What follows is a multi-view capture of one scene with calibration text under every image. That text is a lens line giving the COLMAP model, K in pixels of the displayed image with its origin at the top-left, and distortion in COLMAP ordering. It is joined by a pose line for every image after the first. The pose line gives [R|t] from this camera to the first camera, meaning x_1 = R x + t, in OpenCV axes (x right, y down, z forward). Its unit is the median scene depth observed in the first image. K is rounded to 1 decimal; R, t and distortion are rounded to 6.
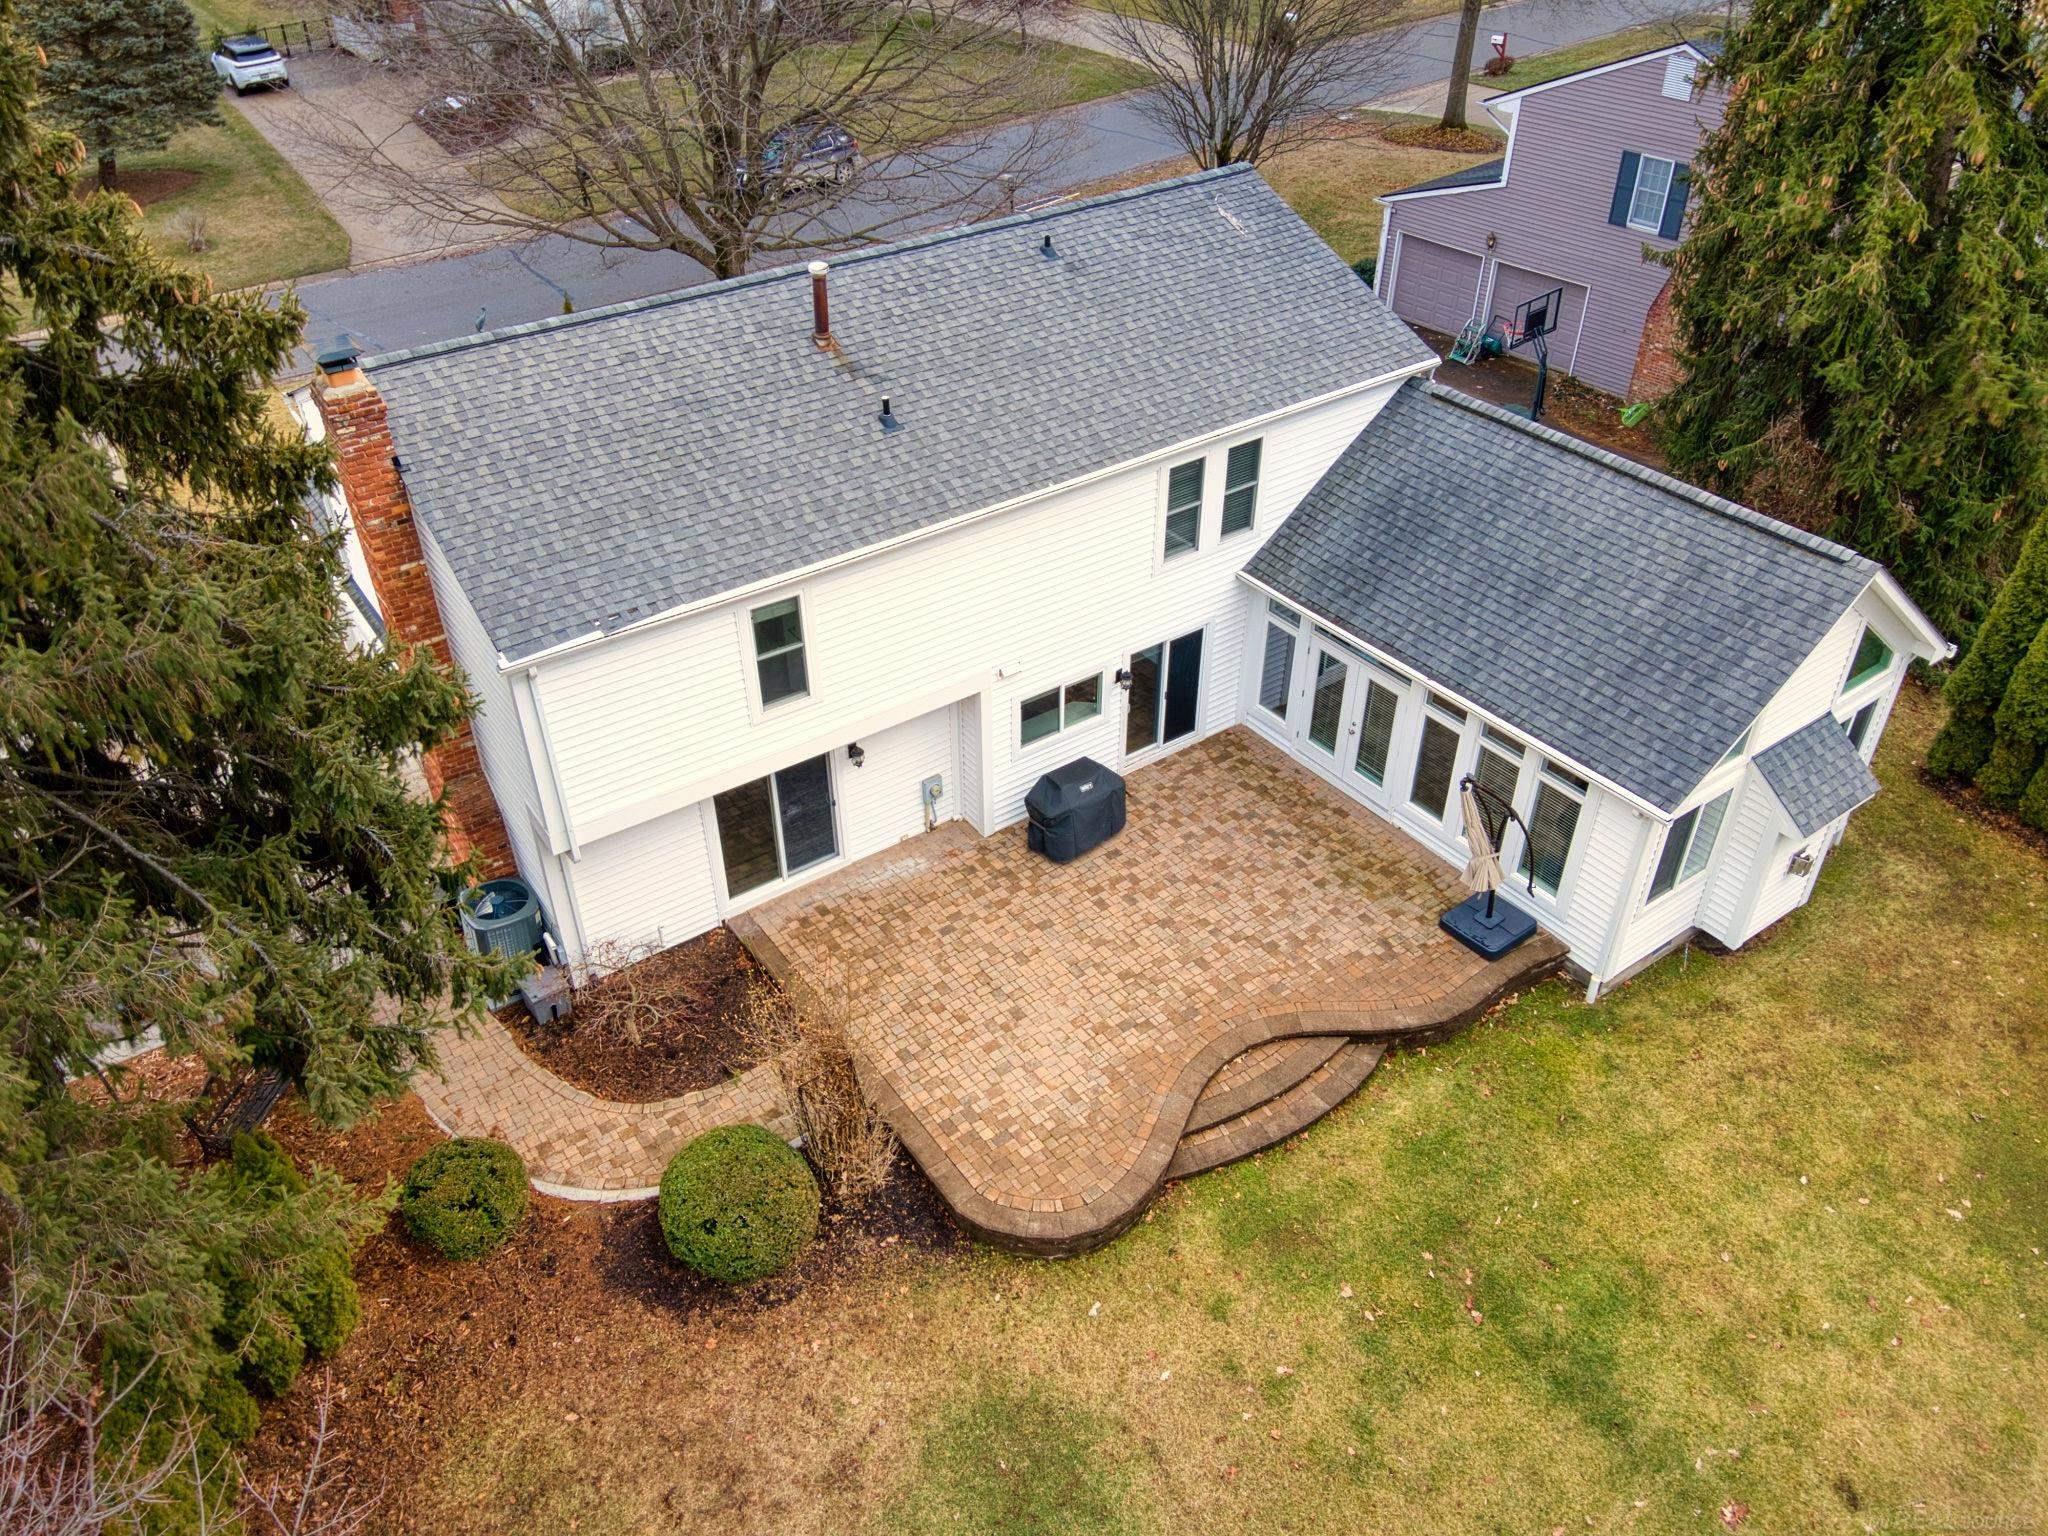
lens RADIAL K [[1542.7, 0, 1024.0], [0, 1542.7, 768.0], [0, 0, 1]] dist [0.056021, -0.001794]
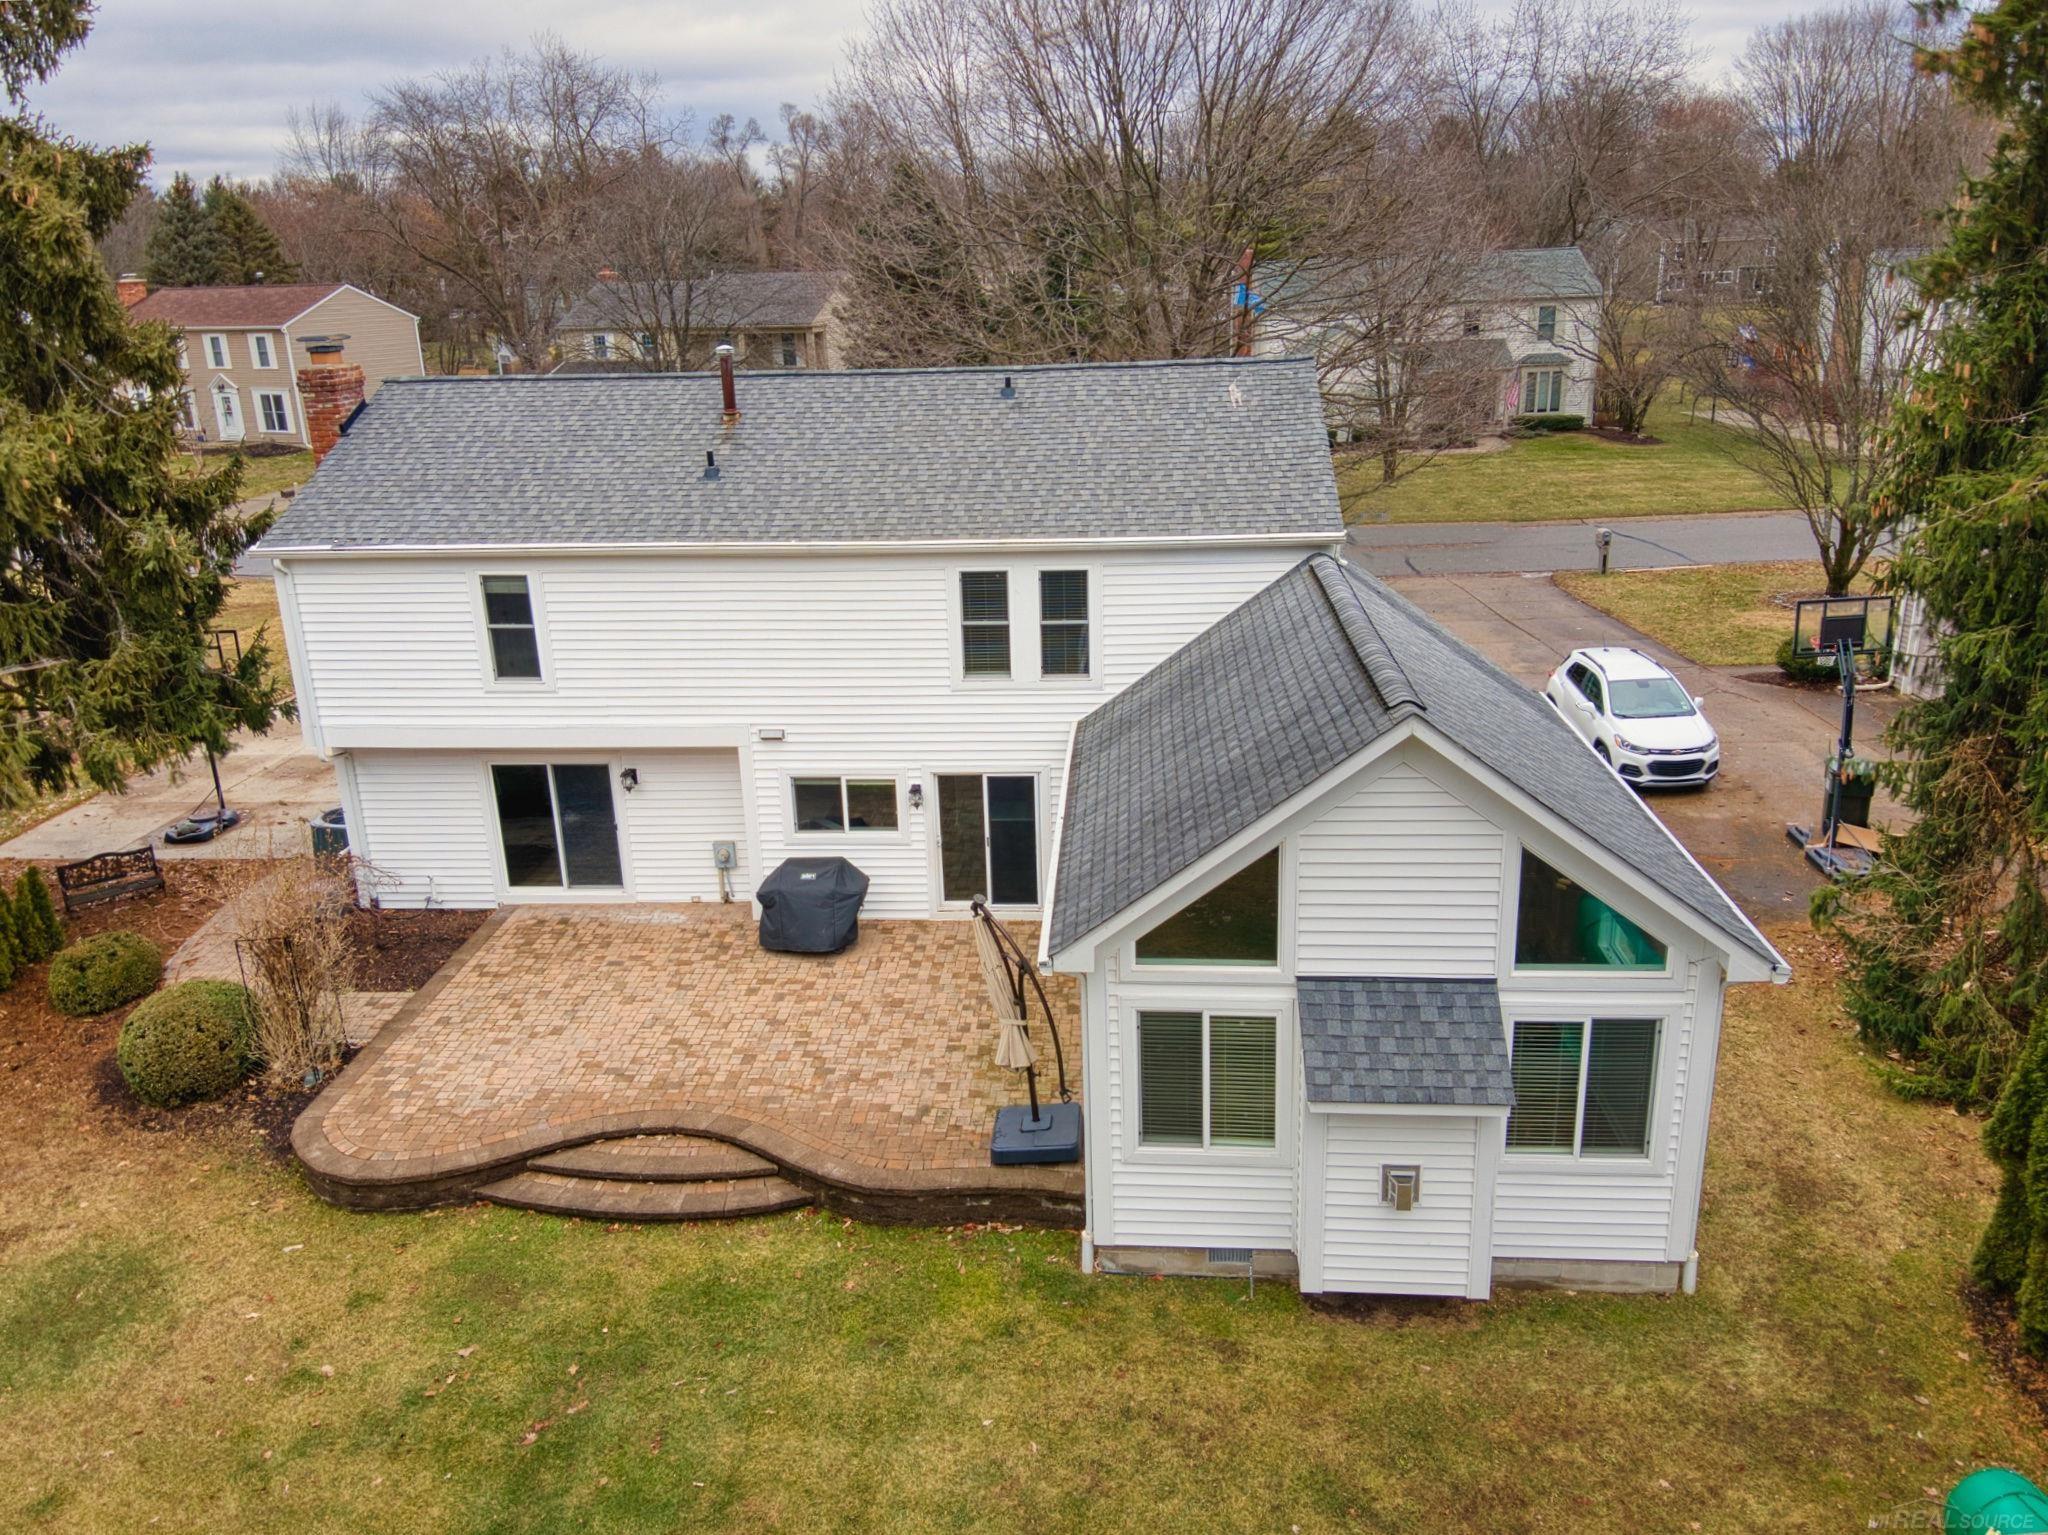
lens RADIAL K [[1542.7, 0, 1024.0], [0, 1542.7, 767.5], [0, 0, 1]] dist [0.056021, -0.001794]
pose [[0.778307, 0.193604, -0.597290, 0.722023], [-0.357551, 0.918631, -0.168148, 0.064267], [0.516135, 0.344432, 0.784201, 0.313040]]
